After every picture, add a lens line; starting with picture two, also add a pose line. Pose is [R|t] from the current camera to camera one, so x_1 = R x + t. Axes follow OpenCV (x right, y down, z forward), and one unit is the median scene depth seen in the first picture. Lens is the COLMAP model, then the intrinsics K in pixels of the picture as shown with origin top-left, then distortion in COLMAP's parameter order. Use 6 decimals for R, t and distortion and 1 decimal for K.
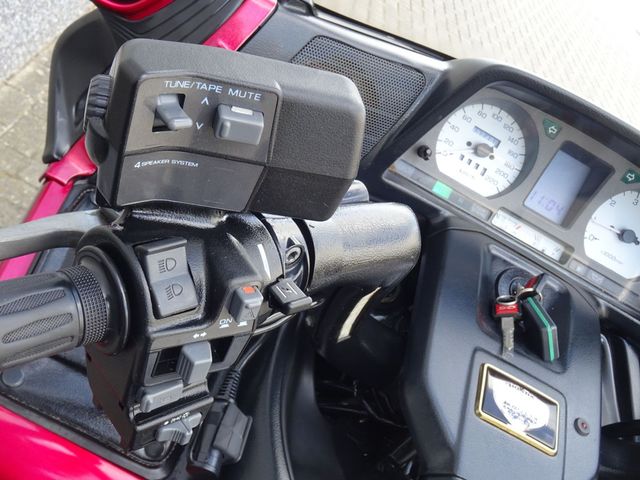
lens RADIAL K [[795.3, 0, 322.8], [0, 795.3, 238.0], [0, 0, 1]] dist [0.036083, 0.000000]
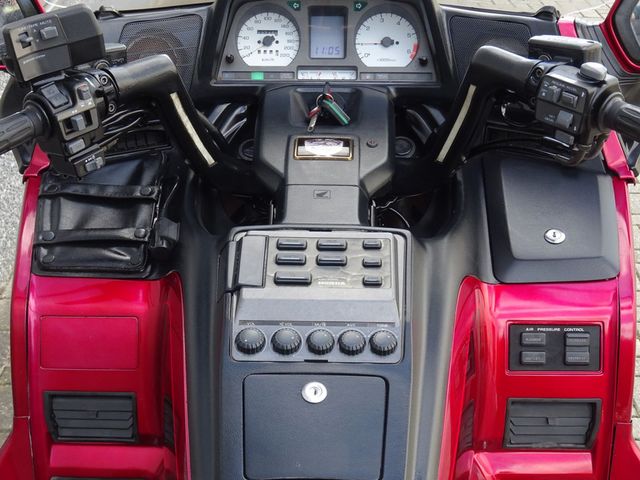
lens RADIAL K [[1257.8, 0, 319.2], [0, 1257.8, 240.3], [0, 0, 1]] dist [0.057686, 0.000000]
pose [[0.868502, -0.487941, -0.087283, 0.307345], [0.462636, 0.861149, -0.210689, 0.760544], [0.177967, 0.142604, 0.973649, -1.249277]]
